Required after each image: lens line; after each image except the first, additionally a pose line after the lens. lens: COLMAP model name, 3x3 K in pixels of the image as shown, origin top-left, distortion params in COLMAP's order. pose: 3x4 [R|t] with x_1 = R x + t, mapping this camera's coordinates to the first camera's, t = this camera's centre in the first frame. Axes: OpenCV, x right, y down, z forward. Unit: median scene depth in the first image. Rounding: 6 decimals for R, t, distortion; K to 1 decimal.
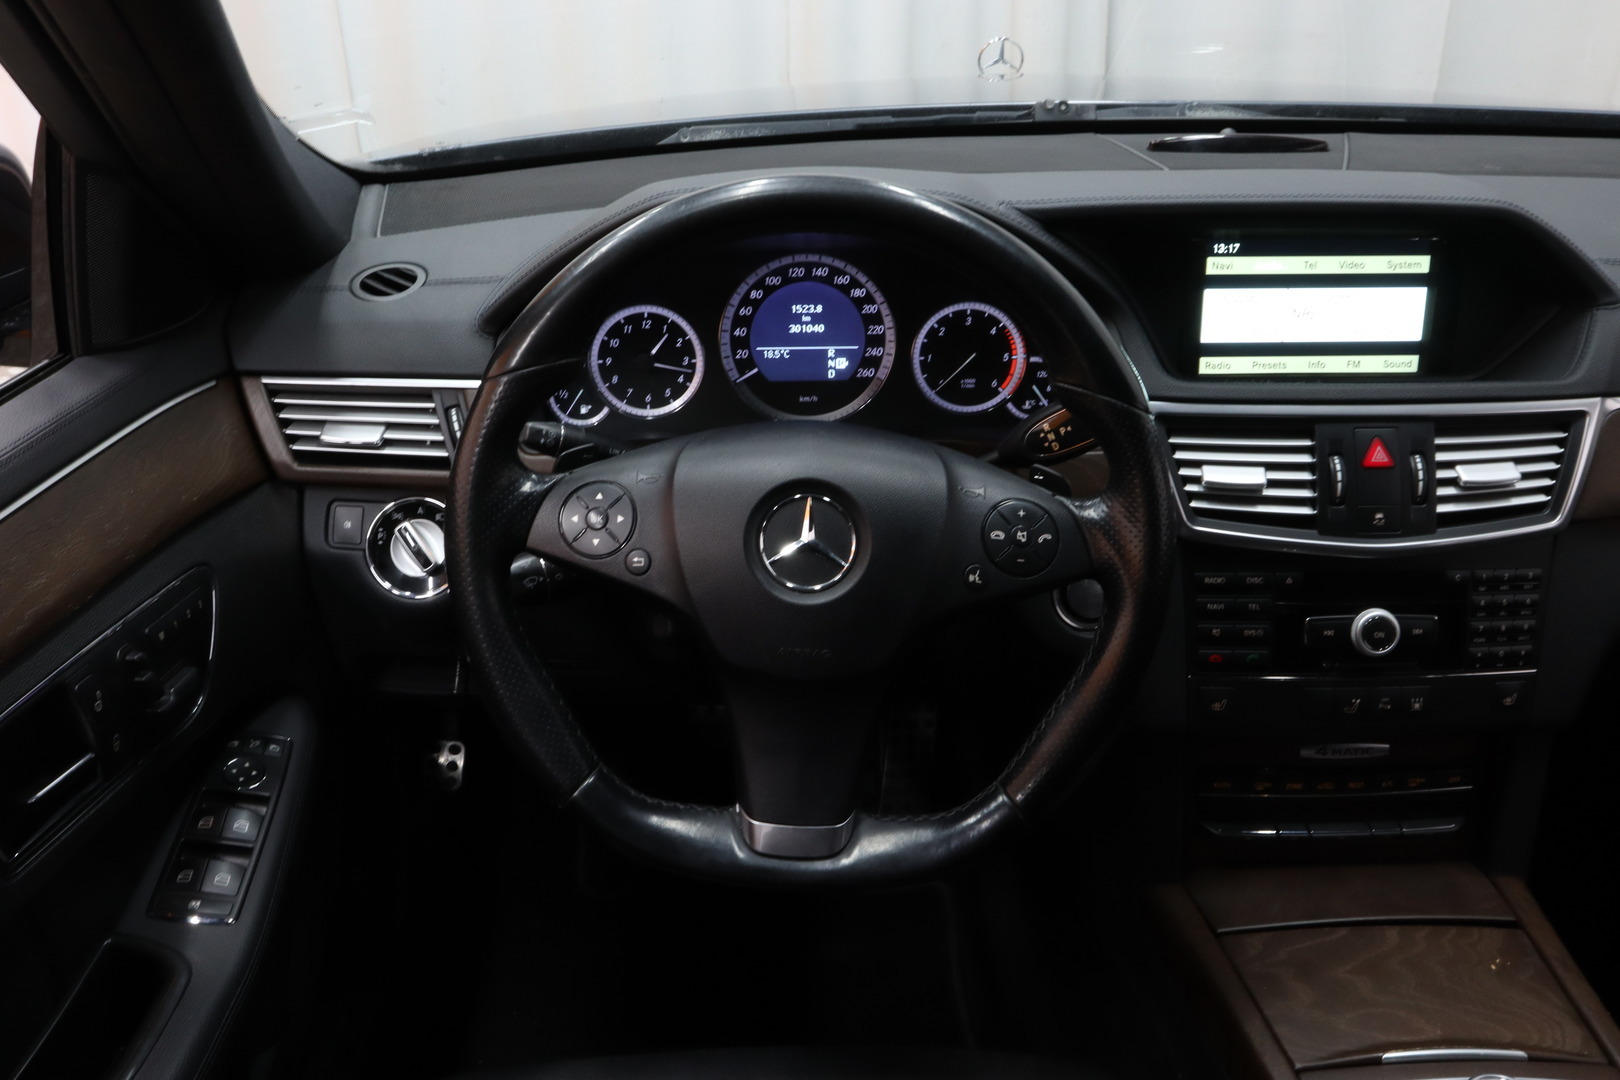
lens RADIAL K [[1462.8, 0, 798.7], [0, 1462.8, 532.6], [0, 0, 1]] dist [-0.067222, 0.077336]
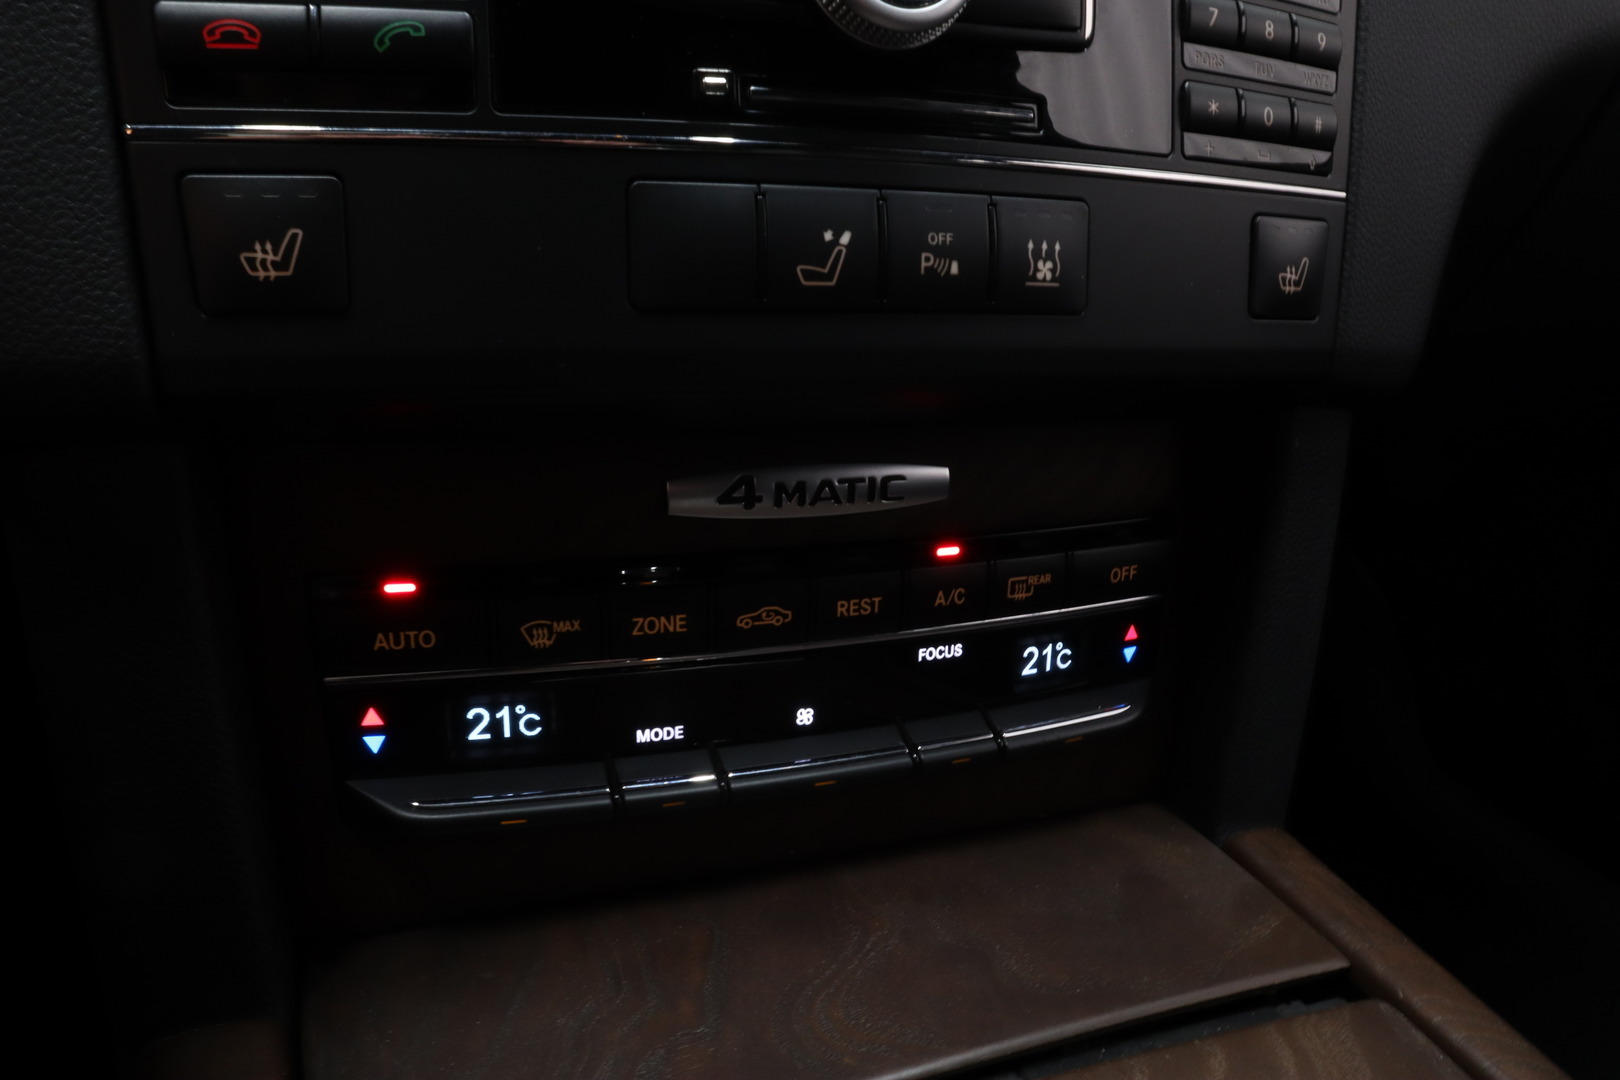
lens RADIAL K [[1120.3, 0, 805.2], [0, 1120.3, 545.1], [0, 0, 1]] dist [-0.112547, 0.064921]
pose [[0.941963, -0.051409, 0.331758, 0.297032], [0.063639, 0.997632, -0.026097, 0.167513], [-0.329630, 0.045695, 0.943004, 0.782028]]
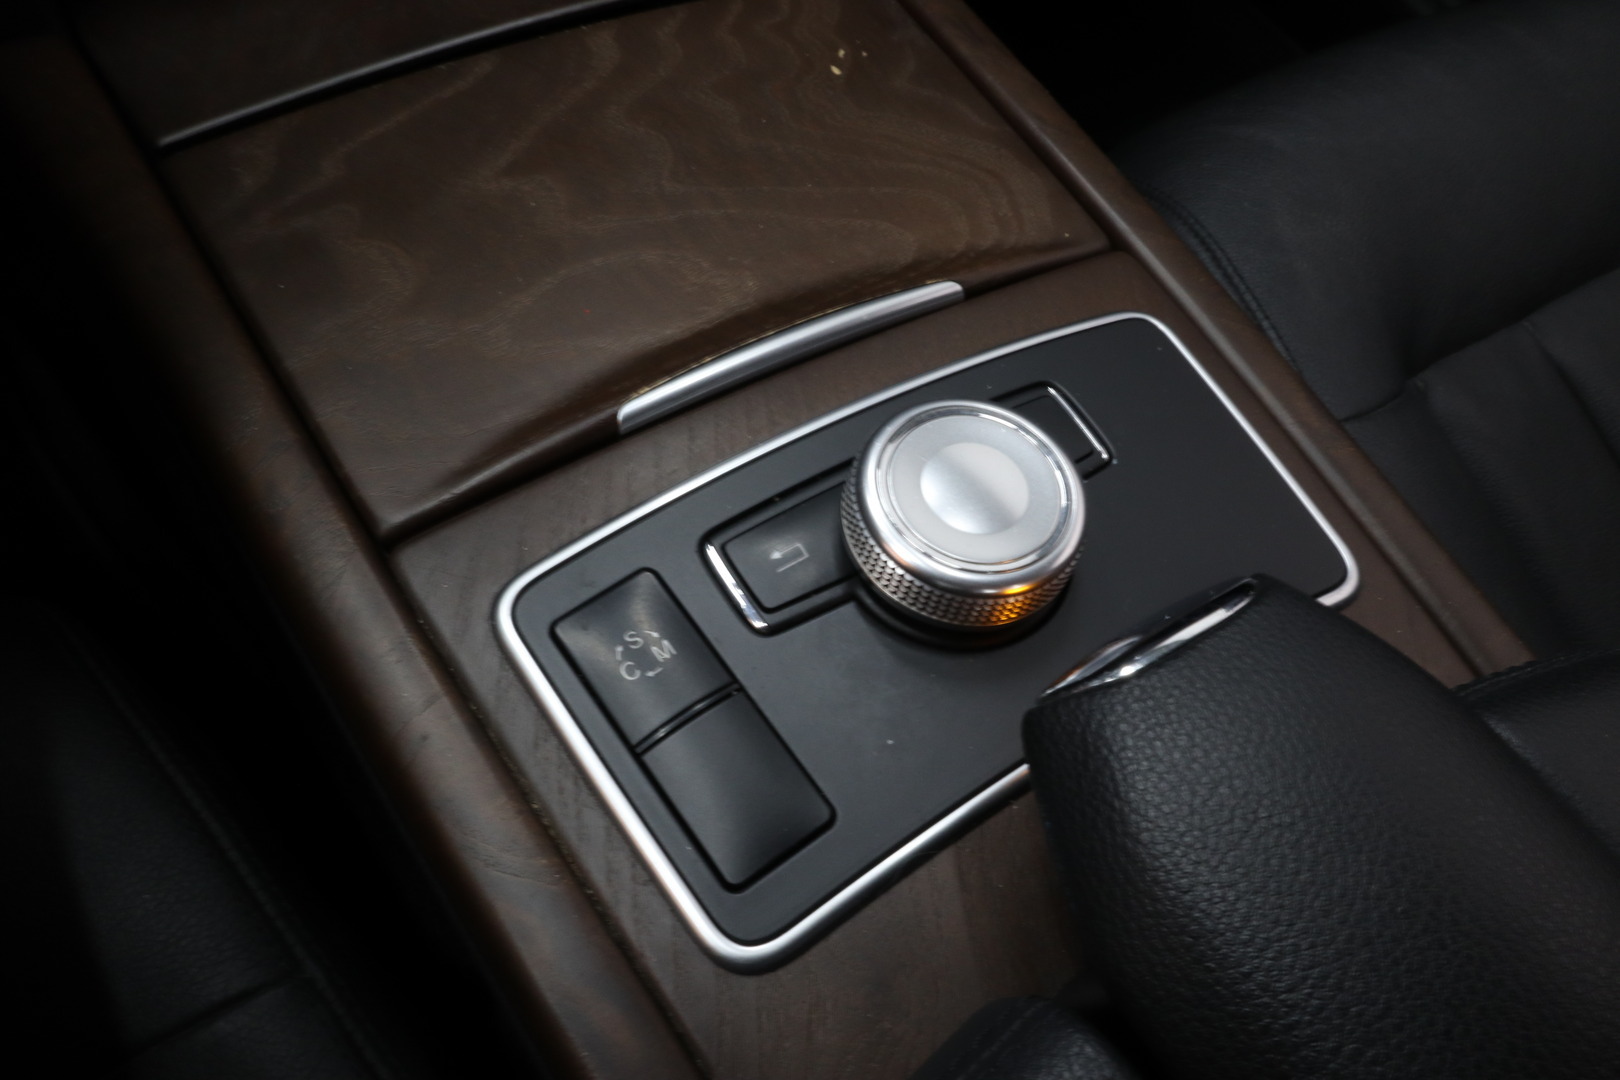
lens RADIAL K [[1120.3, 0, 807.1], [0, 1120.3, 537.4], [0, 0, 1]] dist [-0.112547, 0.064921]
pose [[0.856440, -0.377171, 0.352495, 0.284937], [0.081749, 0.773272, 0.628783, 0.187638], [-0.509733, -0.509699, 0.693094, 0.655566]]
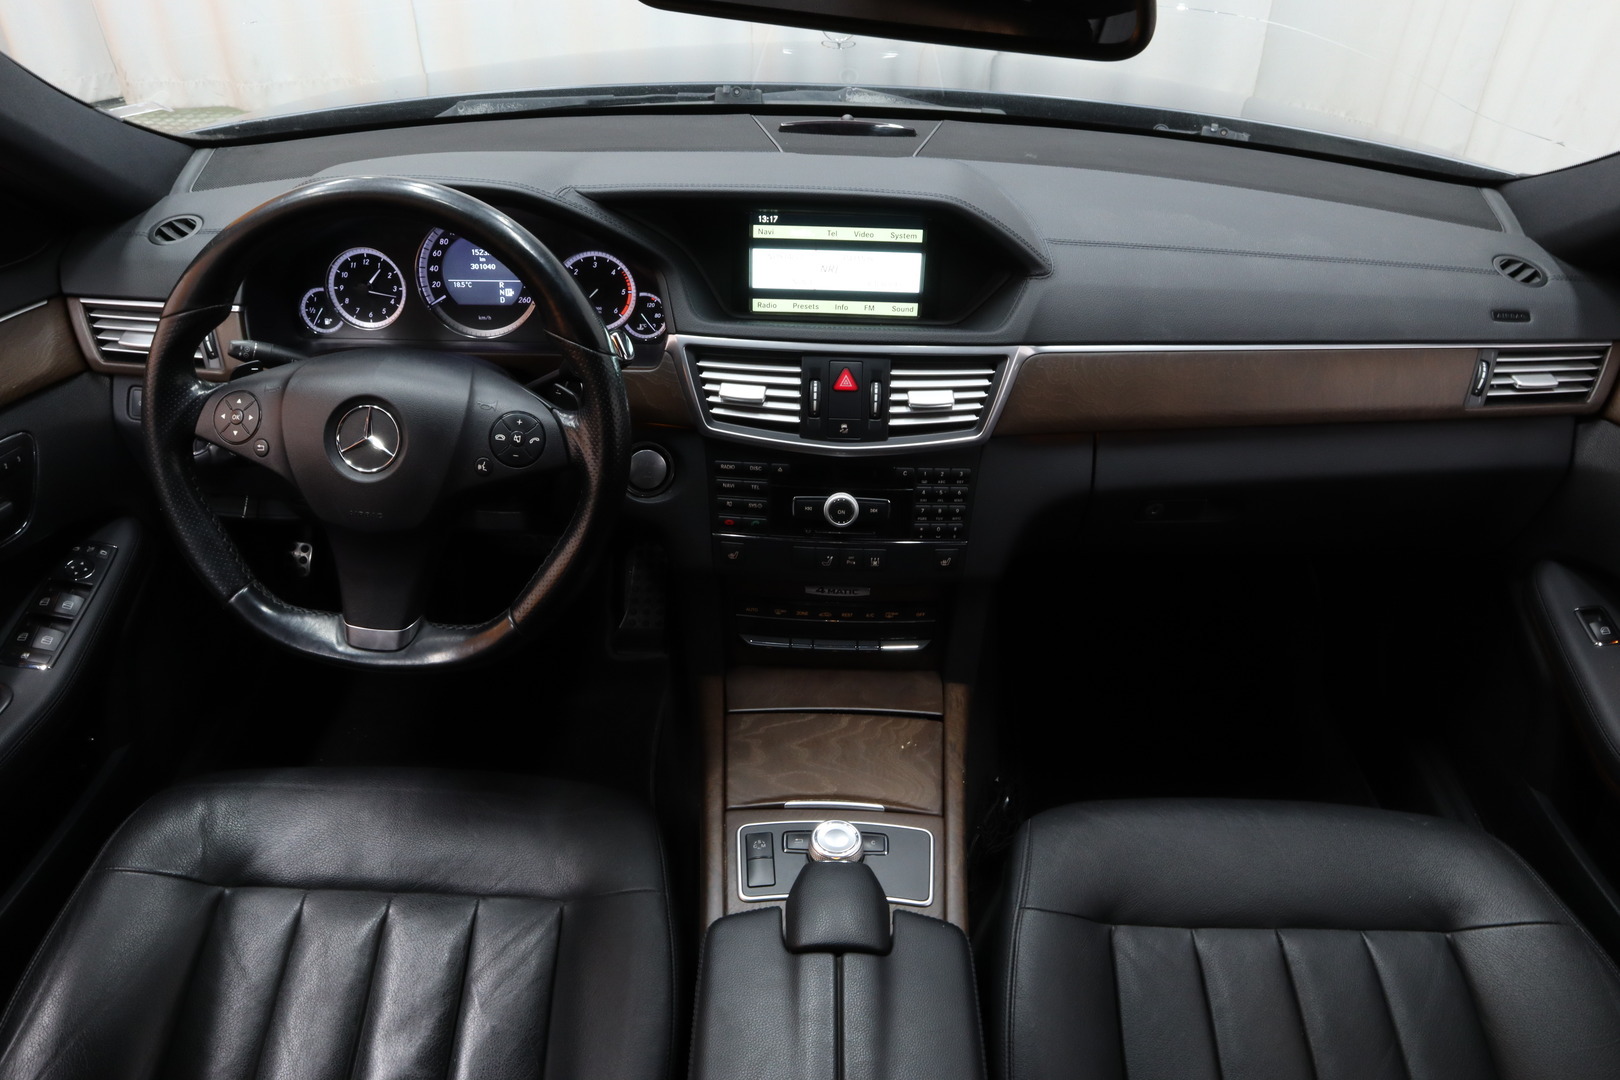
lens RADIAL K [[1120.3, 0, 794.6], [0, 1120.3, 534.2], [0, 0, 1]] dist [-0.112547, 0.064921]
pose [[0.998378, 0.046826, -0.032397, 0.367347], [-0.041372, 0.987466, 0.152311, -0.065382], [0.039123, -0.150723, 0.987802, -0.058620]]
